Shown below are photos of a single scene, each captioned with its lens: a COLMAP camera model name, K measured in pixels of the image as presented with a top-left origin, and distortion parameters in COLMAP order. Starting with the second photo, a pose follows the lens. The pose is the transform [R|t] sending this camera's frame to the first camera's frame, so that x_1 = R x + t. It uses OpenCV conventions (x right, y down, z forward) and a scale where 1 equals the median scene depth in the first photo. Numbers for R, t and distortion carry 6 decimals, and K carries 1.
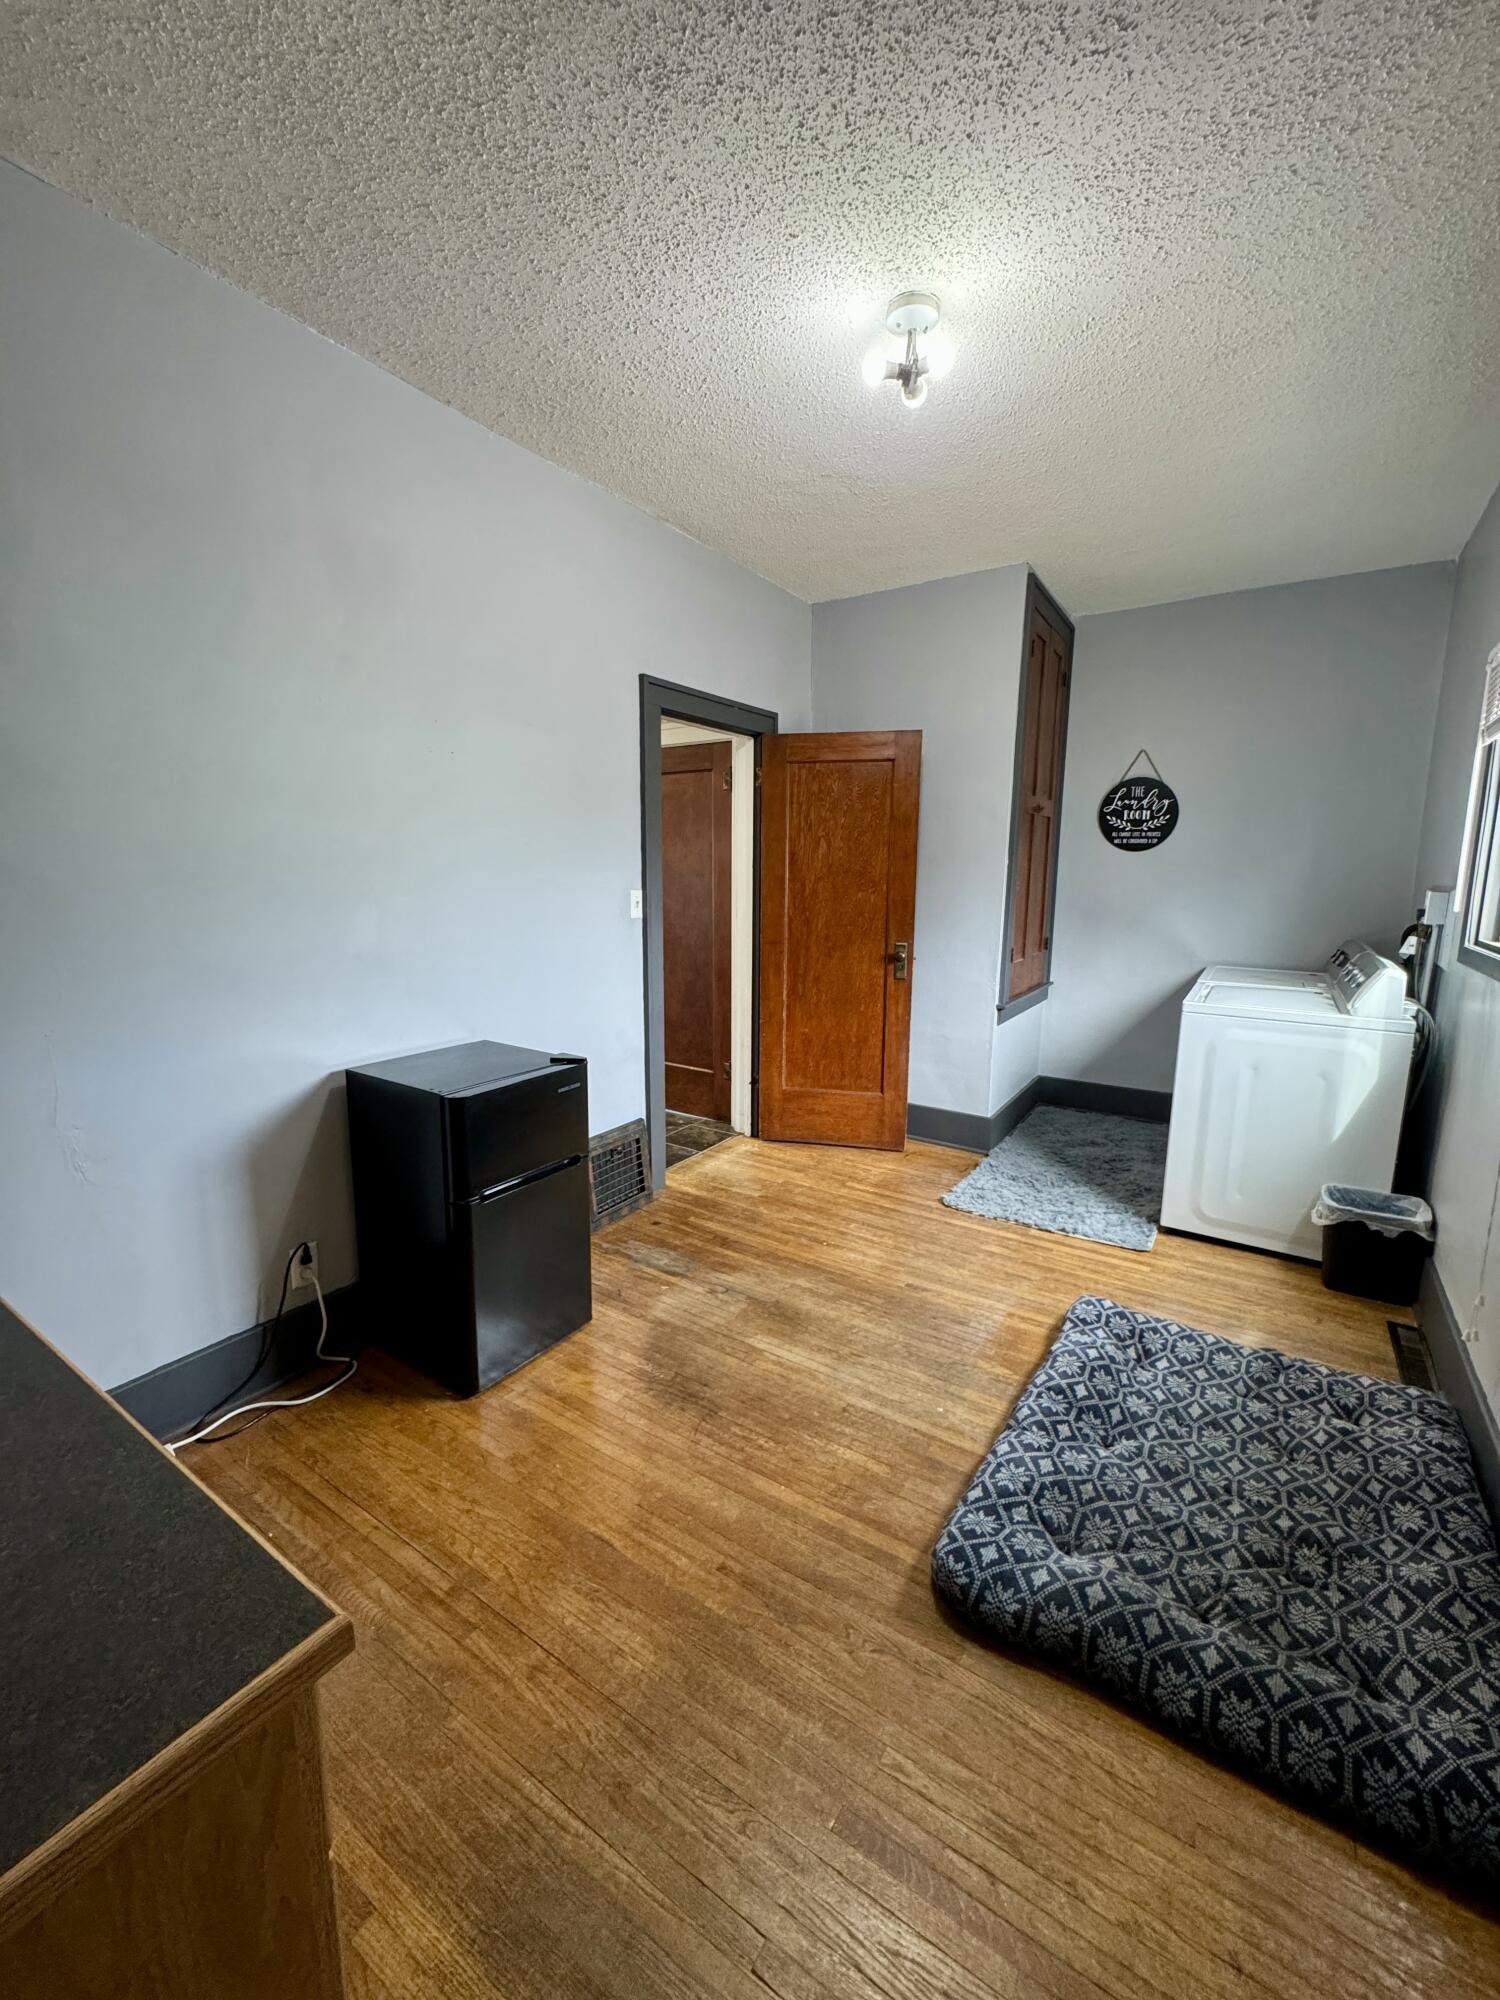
lens RADIAL K [[796.7, 0, 746.9], [0, 796.7, 993.7], [0, 0, 1]] dist [-0.003496, 0.000332]
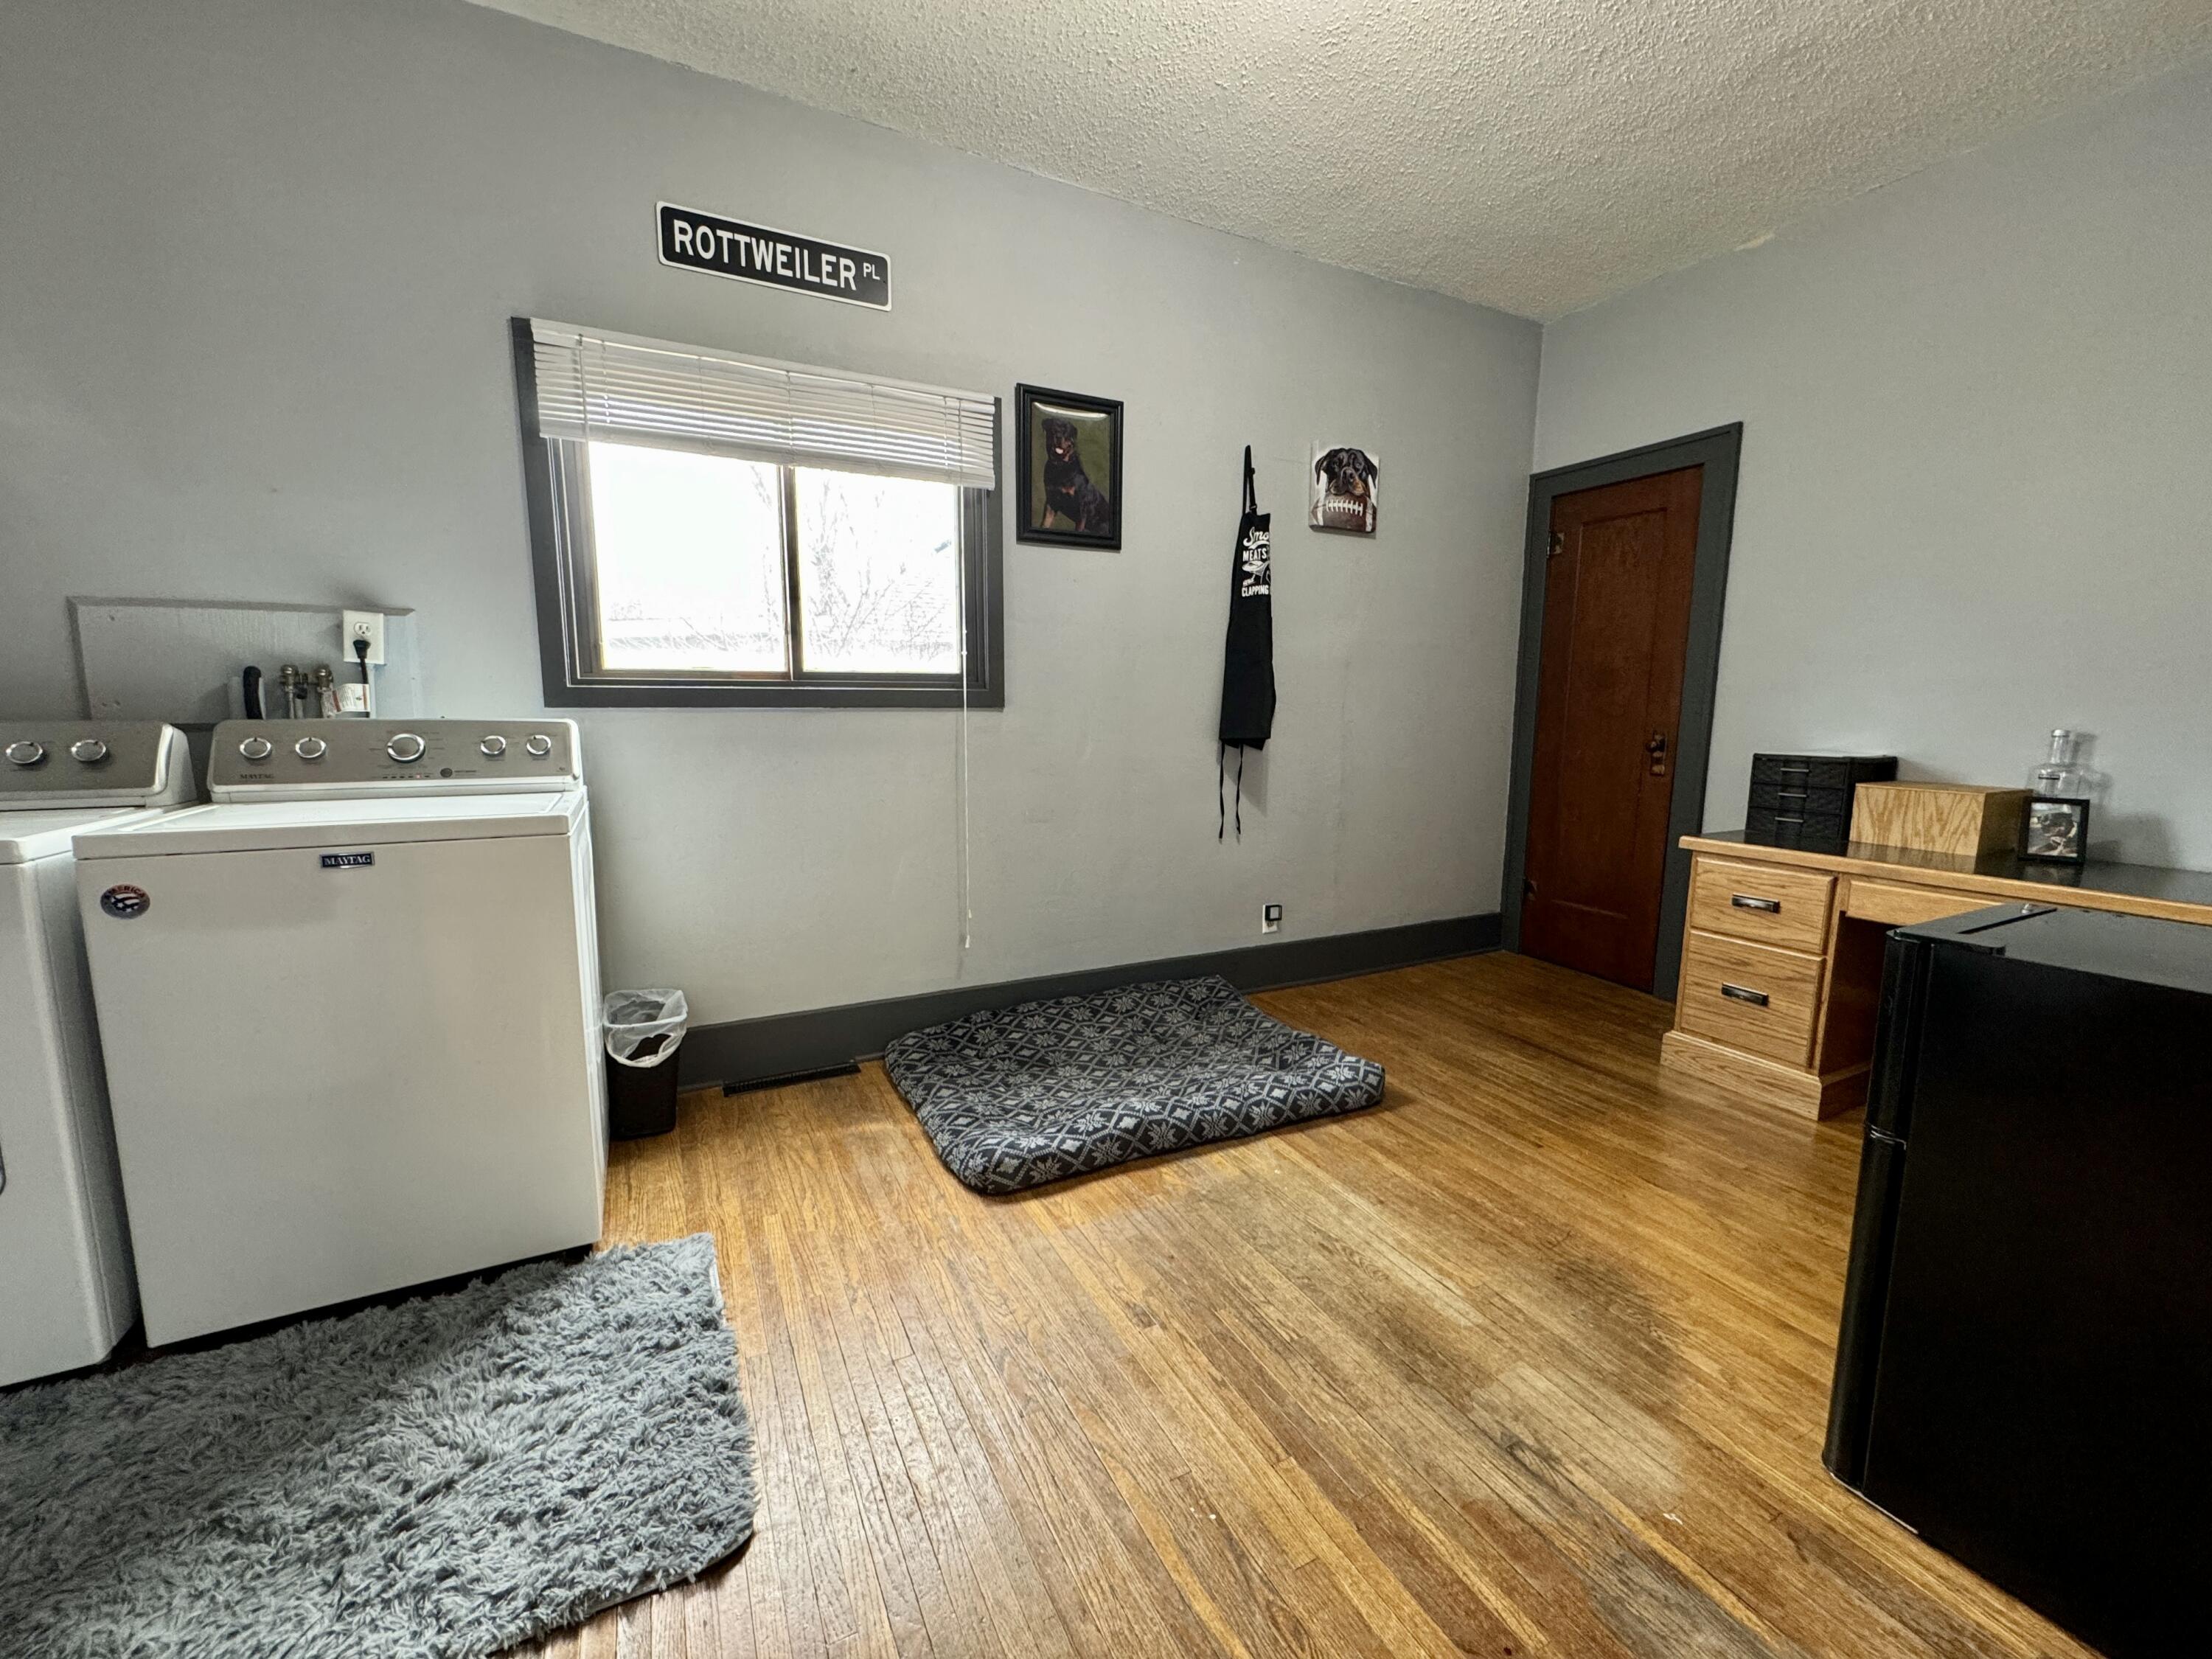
lens RADIAL K [[881.2, 0, 1102.1], [0, 881.2, 827.5], [0, 0, 1]] dist [-0.003496, 0.000332]
pose [[-0.872388, -0.081987, 0.481889, -0.030281], [0.061965, 0.959331, 0.275397, -0.115735], [-0.484871, 0.270113, -0.831829, 1.293759]]
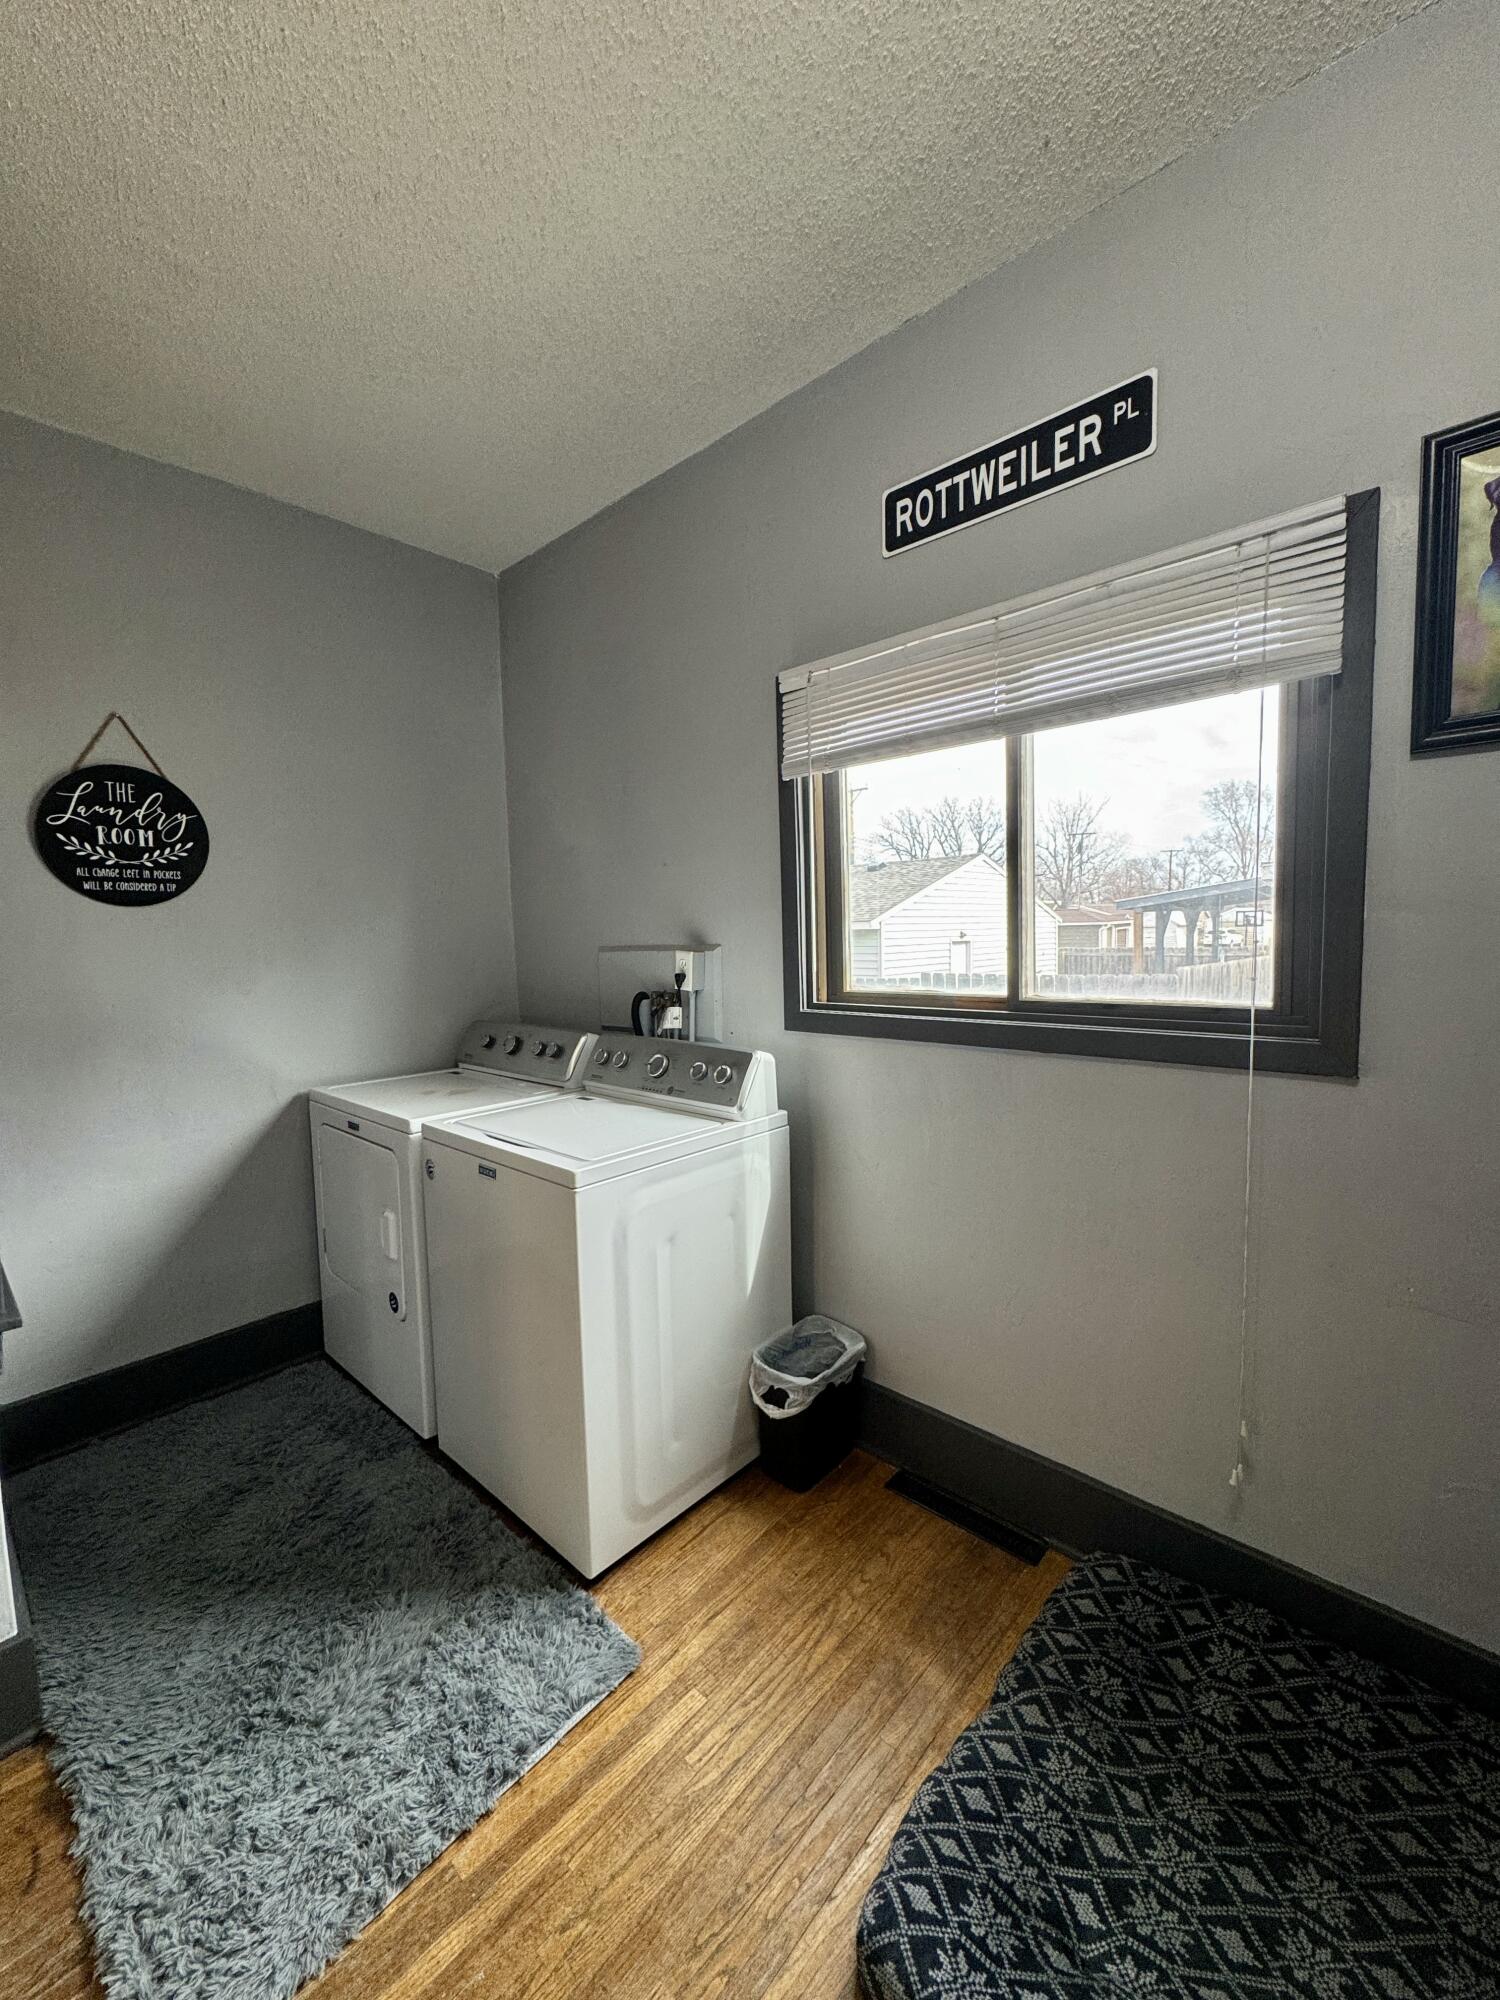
lens RADIAL K [[796.7, 0, 752.3], [0, 796.7, 999.1], [0, 0, 1]] dist [-0.003496, 0.000332]
pose [[0.154942, -0.096601, 0.983189, 0.044657], [0.178071, 0.981638, 0.068386, -0.118961], [-0.971743, 0.164482, 0.169298, 0.762728]]
